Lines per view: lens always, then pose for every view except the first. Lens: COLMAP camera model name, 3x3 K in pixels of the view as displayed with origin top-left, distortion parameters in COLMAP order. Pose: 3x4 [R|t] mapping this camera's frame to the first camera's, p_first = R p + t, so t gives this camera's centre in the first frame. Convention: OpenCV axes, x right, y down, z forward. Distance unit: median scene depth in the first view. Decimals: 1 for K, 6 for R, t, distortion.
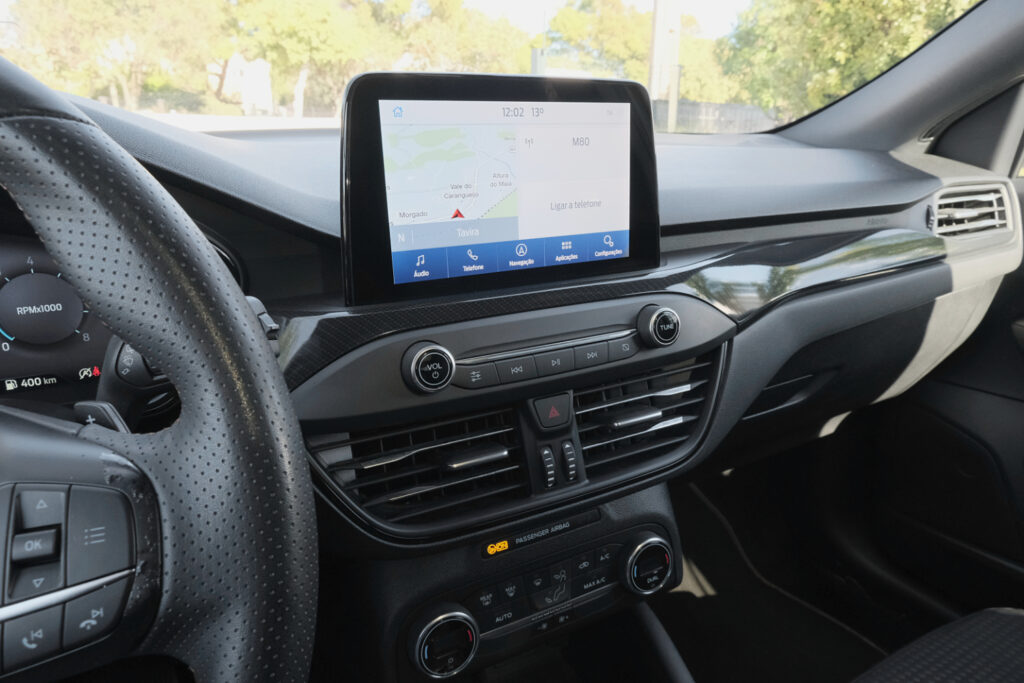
lens RADIAL K [[643.9, 0, 512.0], [0, 643.9, 341.5], [0, 0, 1]] dist [-0.003343, -0.000290]
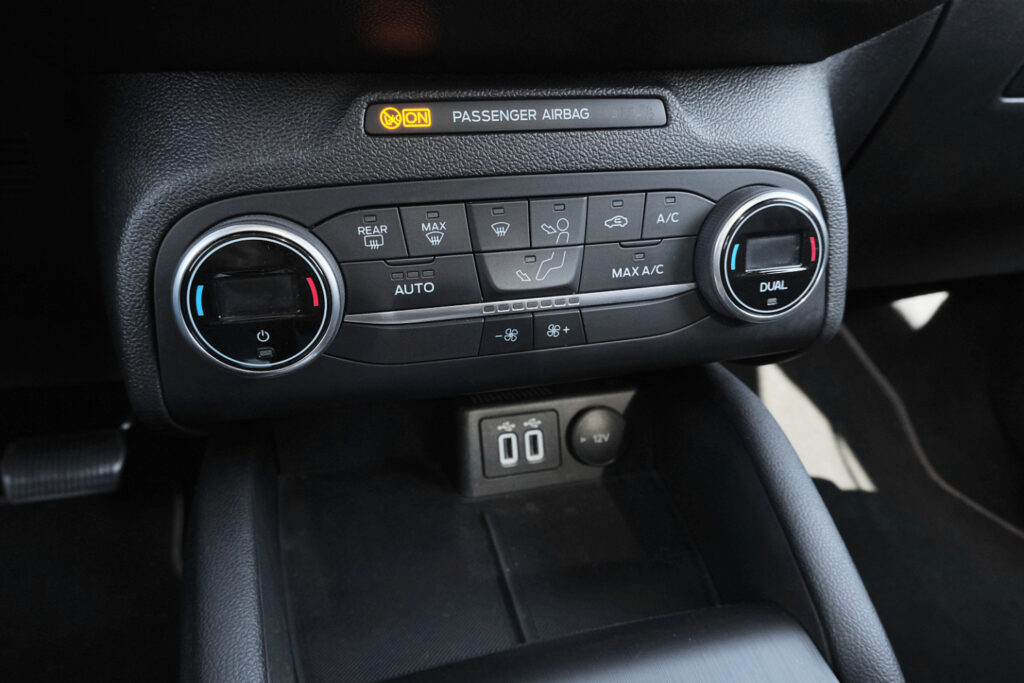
lens RADIAL K [[656.6, 0, 517.1], [0, 656.6, 342.0], [0, 0, 1]] dist [-0.000657, -0.001228]
pose [[0.973629, 0.113998, -0.197612, 0.147506], [-0.088892, 0.987311, 0.131589, 0.383692], [0.210105, -0.110553, 0.971408, 0.541072]]
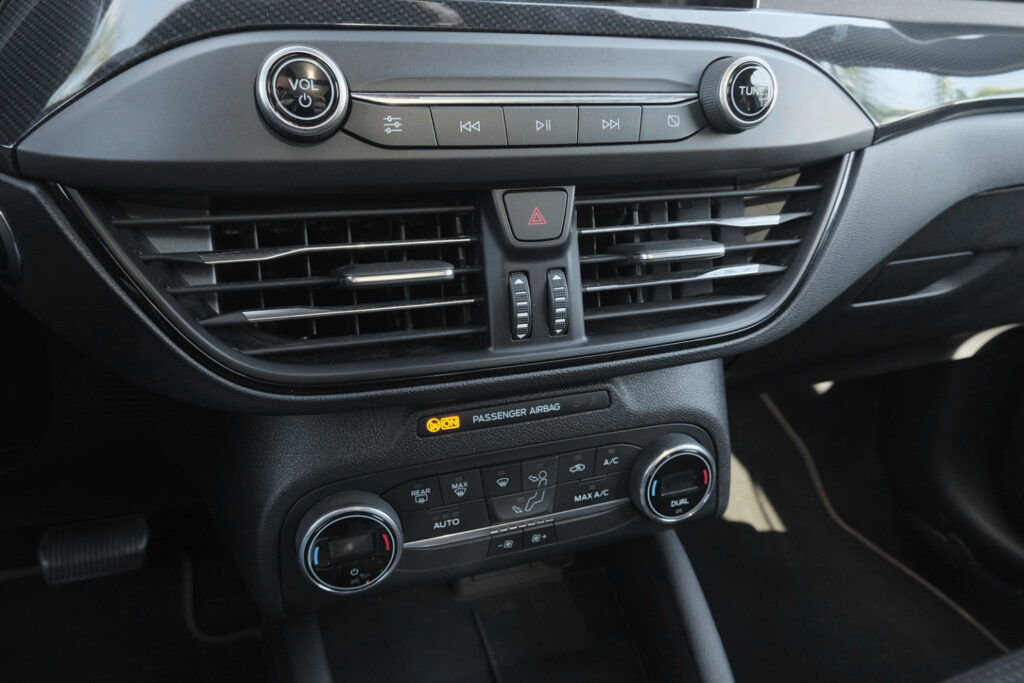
lens RADIAL K [[655.5, 0, 512.0], [0, 655.5, 341.5], [0, 0, 1]] dist [0.000822, 0.001028]
pose [[0.985697, 0.111384, -0.126475, 0.118837], [-0.092100, 0.984502, 0.149242, 0.120609], [0.141138, -0.135459, 0.980679, 0.334674]]
